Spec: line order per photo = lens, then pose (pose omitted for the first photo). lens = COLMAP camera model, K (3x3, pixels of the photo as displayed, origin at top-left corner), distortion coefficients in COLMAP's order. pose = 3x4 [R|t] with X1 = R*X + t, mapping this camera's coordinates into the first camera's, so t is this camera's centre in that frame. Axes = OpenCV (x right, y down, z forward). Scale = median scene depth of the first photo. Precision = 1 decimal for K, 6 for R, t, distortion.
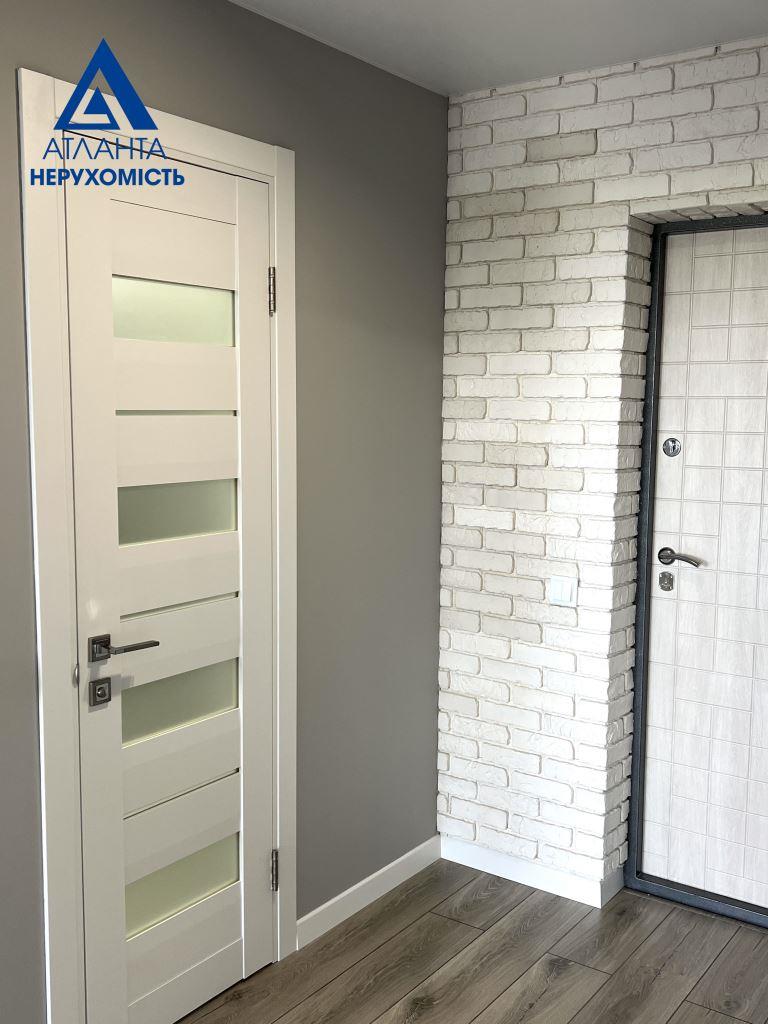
lens RADIAL K [[1042.8, 0, 380.2], [0, 1042.8, 536.4], [0, 0, 1]] dist [0.062157, 0.000000]
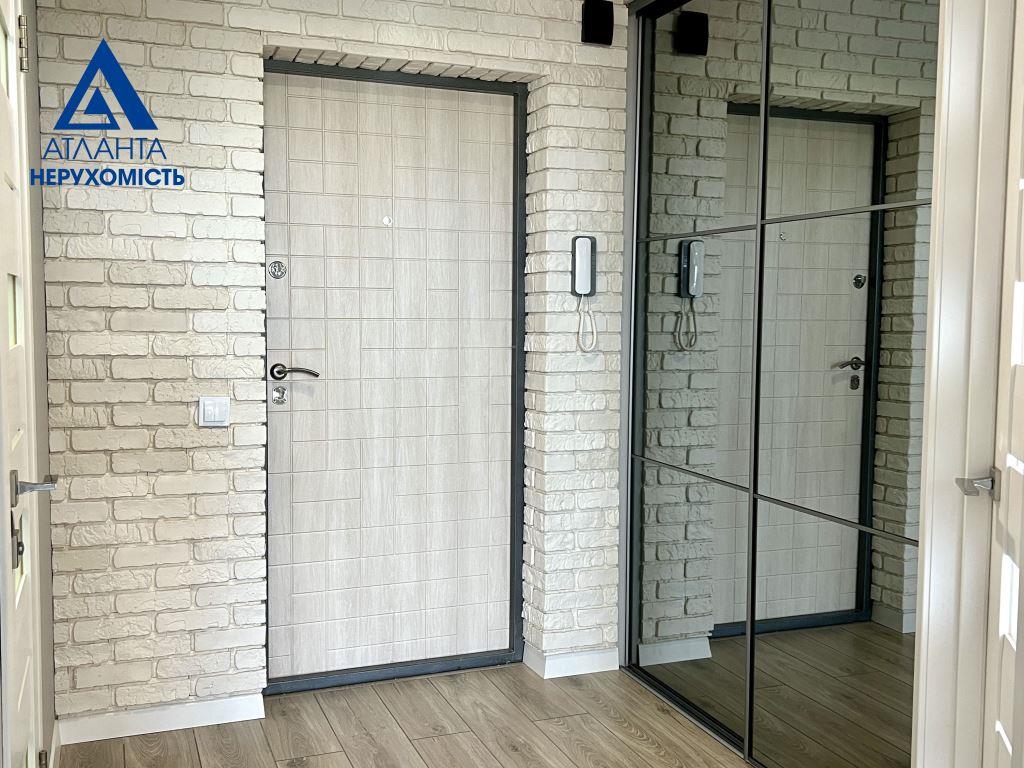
lens RADIAL K [[1042.8, 0, 513.1], [0, 1042.8, 390.0], [0, 0, 1]] dist [0.062157, 0.000000]
pose [[0.552058, -0.072054, 0.830687, -0.496227], [0.099943, 0.994795, 0.019868, 0.041343], [-0.827795, 0.072052, 0.556385, 0.212927]]
